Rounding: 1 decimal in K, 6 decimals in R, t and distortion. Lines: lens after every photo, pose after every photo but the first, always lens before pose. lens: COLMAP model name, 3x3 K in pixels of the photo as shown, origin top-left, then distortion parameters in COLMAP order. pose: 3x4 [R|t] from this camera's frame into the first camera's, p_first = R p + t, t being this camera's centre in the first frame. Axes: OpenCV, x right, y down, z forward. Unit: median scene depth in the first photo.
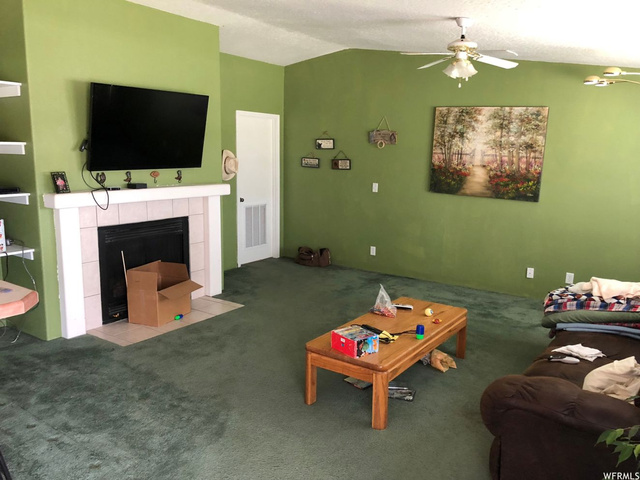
lens RADIAL K [[518.5, 0, 321.8], [0, 518.5, 241.4], [0, 0, 1]] dist [0.018503, -0.026858]
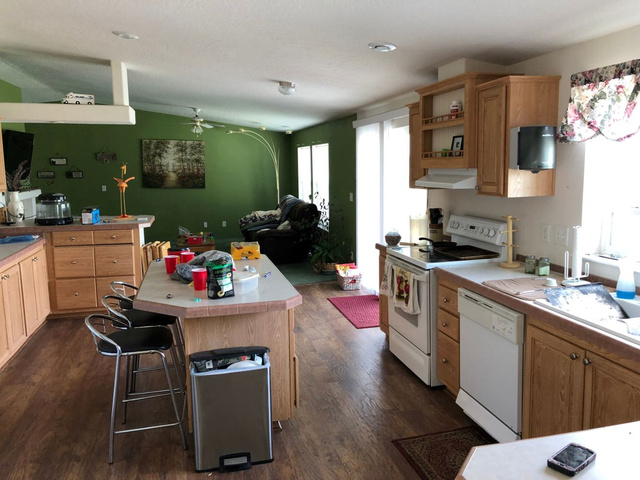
lens RADIAL K [[518.5, 0, 319.2], [0, 518.5, 235.8], [0, 0, 1]] dist [0.018503, -0.026858]
pose [[0.656796, -0.129529, 0.742860, -0.758262], [0.152741, 0.987568, 0.037153, 0.091583], [-0.738437, 0.089063, 0.668415, -0.603508]]
